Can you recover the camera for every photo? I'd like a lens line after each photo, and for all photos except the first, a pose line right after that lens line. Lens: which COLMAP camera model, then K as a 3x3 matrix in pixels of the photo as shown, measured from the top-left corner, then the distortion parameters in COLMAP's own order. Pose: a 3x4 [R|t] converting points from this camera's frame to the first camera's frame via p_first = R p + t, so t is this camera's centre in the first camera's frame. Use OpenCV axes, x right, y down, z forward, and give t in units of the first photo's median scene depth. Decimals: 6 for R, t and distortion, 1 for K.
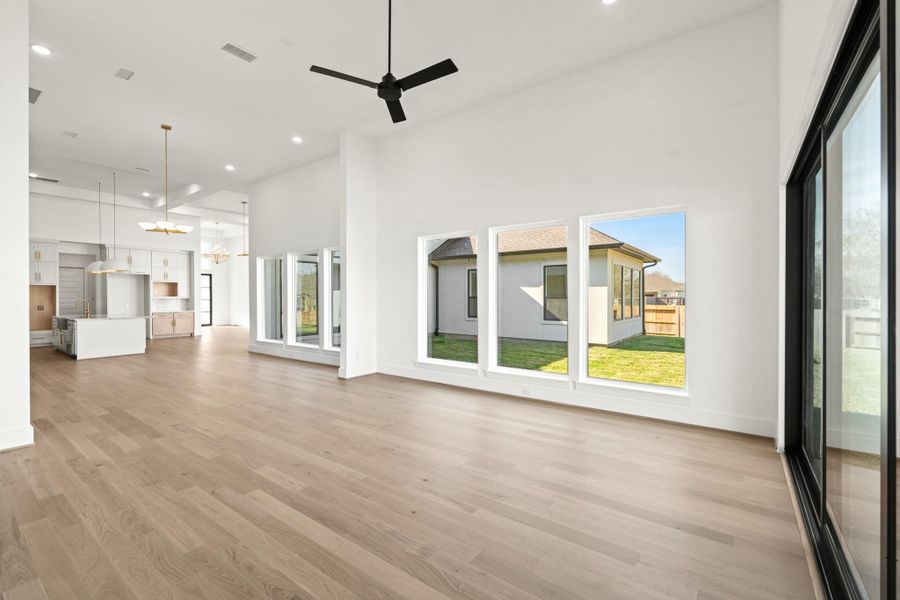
lens RADIAL K [[397.2, 0, 442.6], [0, 397.2, 297.1], [0, 0, 1]] dist [-0.002028, -0.000282]
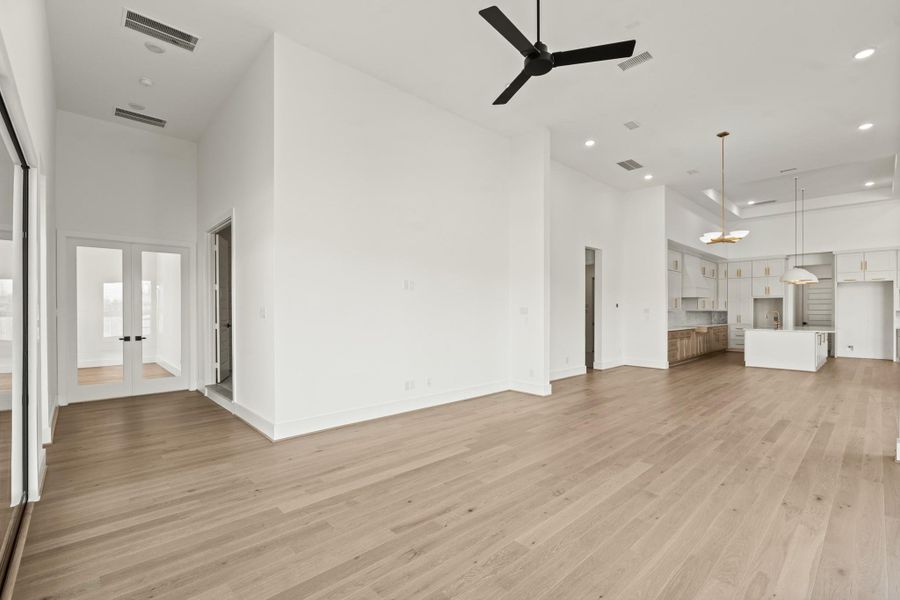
lens RADIAL K [[397.2, 0, 444.8], [0, 397.2, 307.3], [0, 0, 1]] dist [-0.002028, -0.000282]
pose [[-0.174925, -0.004794, -0.984570, 0.215813], [-0.001637, 0.999988, -0.004578, 0.001813], [0.984580, 0.000811, -0.174930, 0.279093]]
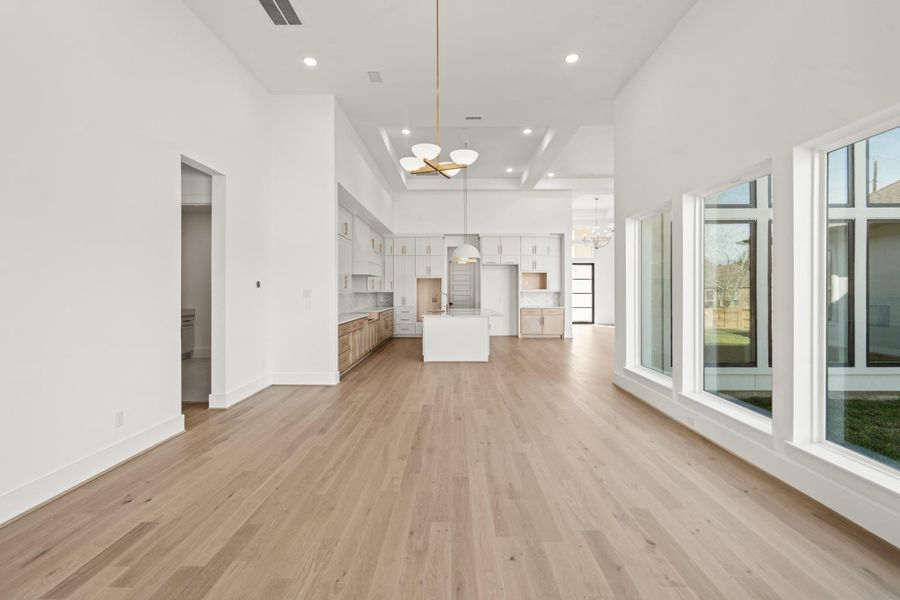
lens RADIAL K [[397.2, 0, 449.8], [0, 397.2, 292.3], [0, 0, 1]] dist [-0.002028, -0.000282]
pose [[0.598955, 0.005386, -0.800764, -0.138521], [-0.001345, 0.999983, 0.005720, 0.000183], [0.800781, -0.002349, 0.598952, 0.384875]]
